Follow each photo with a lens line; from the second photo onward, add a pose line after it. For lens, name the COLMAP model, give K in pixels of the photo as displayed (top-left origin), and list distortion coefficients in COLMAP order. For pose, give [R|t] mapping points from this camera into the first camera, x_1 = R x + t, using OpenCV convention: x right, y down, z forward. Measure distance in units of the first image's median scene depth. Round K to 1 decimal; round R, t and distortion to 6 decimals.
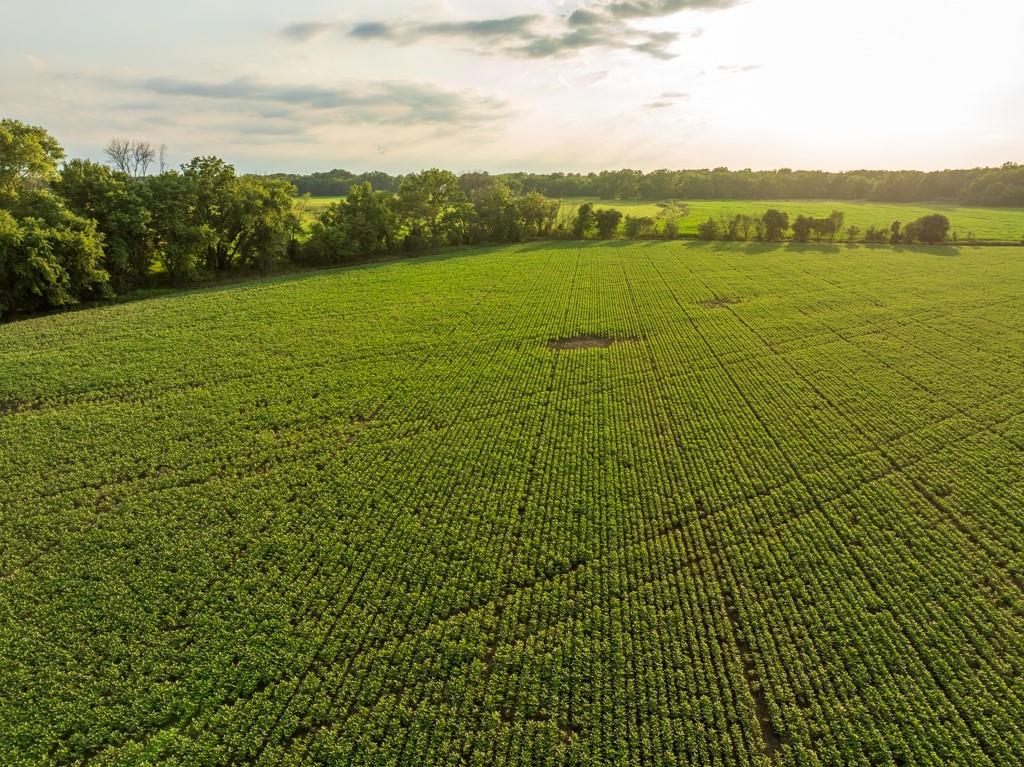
lens RADIAL K [[717.6, 0, 507.6], [0, 717.6, 378.8], [0, 0, 1]] dist [-0.038919, 0.003769]
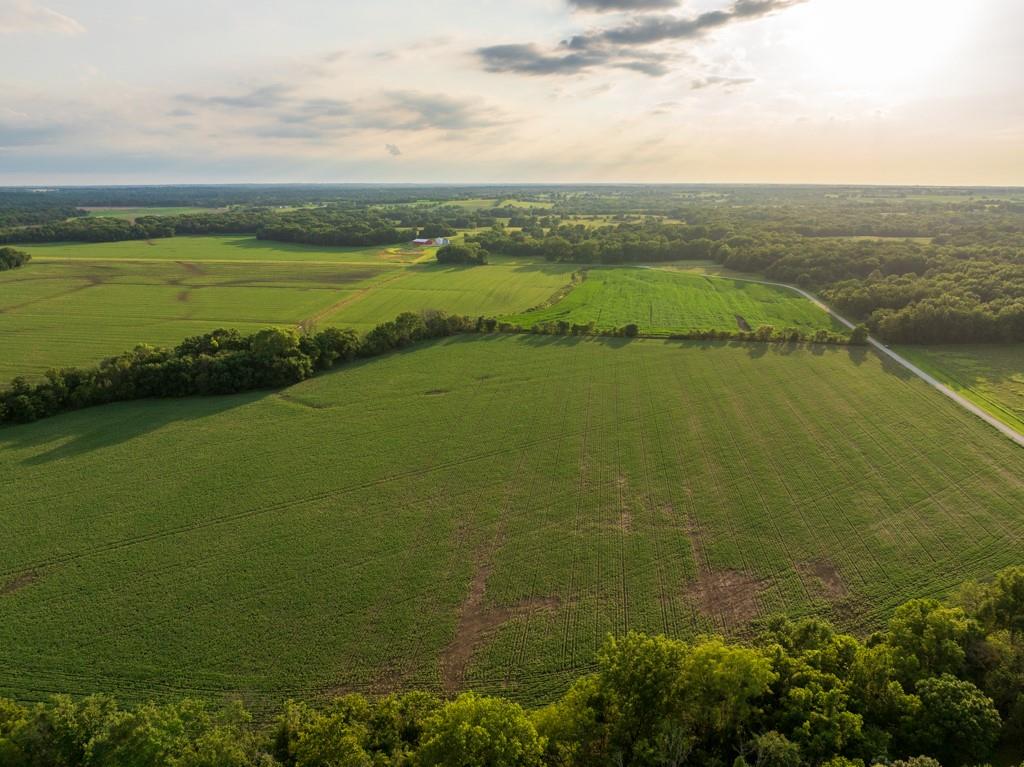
lens RADIAL K [[717.5, 0, 507.0], [0, 717.5, 371.6], [0, 0, 1]] dist [-0.034624, 0.008024]
pose [[0.999915, 0.004239, -0.012325, 0.226190], [-0.004402, 0.999903, -0.013186, -0.046870], [0.012268, 0.013239, 0.999837, -1.259504]]
